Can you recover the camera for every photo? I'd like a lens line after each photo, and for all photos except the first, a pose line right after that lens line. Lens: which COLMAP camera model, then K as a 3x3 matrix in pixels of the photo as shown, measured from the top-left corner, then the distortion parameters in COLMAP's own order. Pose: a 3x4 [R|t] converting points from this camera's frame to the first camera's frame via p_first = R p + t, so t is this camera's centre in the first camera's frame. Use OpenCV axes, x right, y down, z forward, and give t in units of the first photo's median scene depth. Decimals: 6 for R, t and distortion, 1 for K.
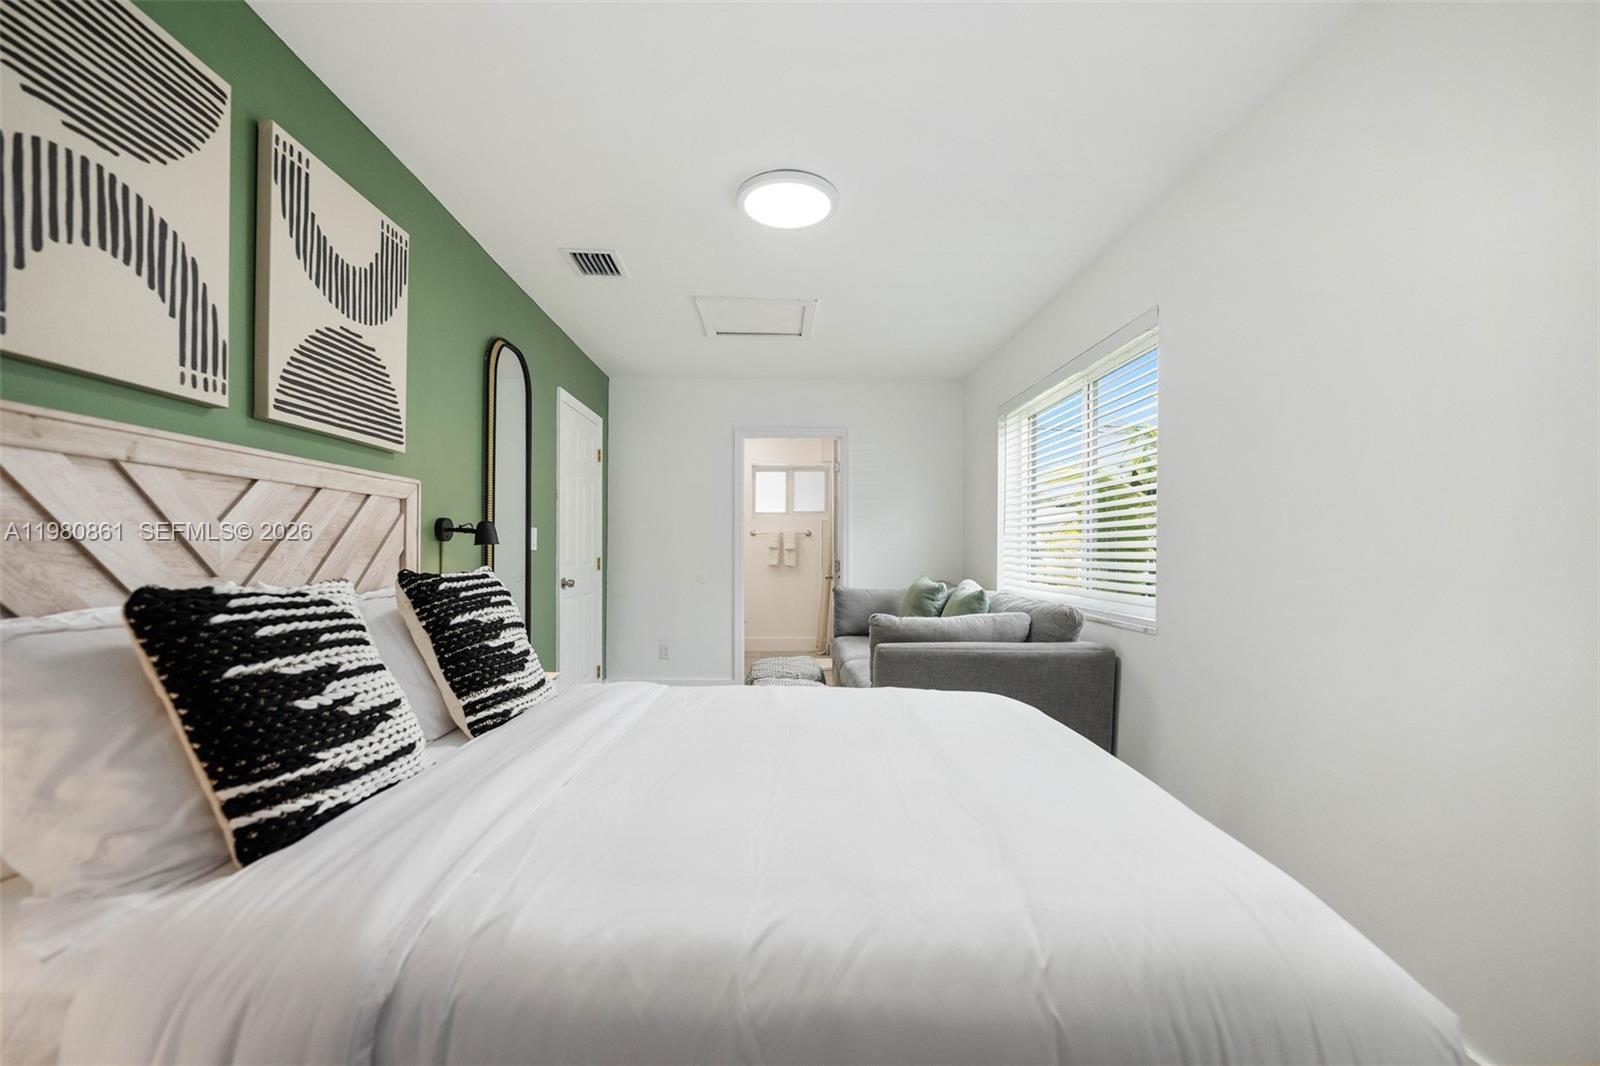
lens RADIAL K [[645.1, 0, 803.1], [0, 645.1, 546.7], [0, 0, 1]] dist [-0.007040, 0.000004]
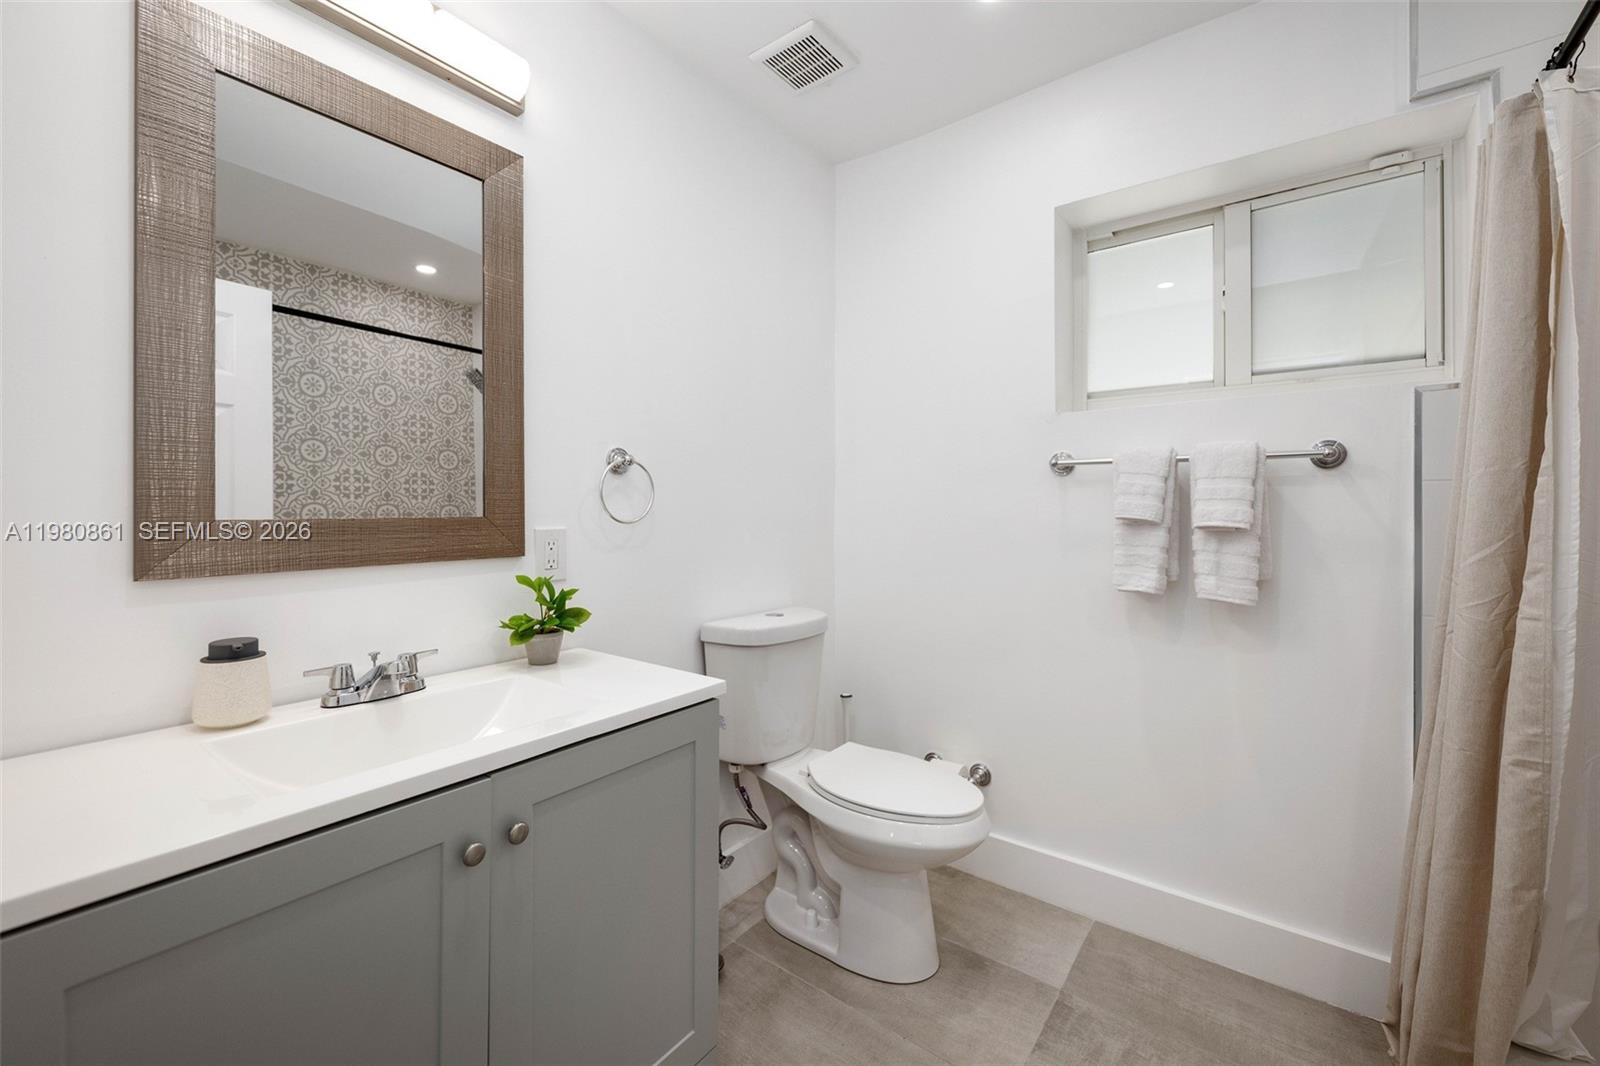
lens RADIAL K [[645.1, 0, 805.3], [0, 645.1, 523.5], [0, 0, 1]] dist [-0.007040, 0.000004]
pose [[0.780111, 0.001097, -0.625640, 0.005639], [0.003209, 0.999978, 0.005755, 0.000787], [0.625633, -0.006497, 0.780091, 0.734622]]
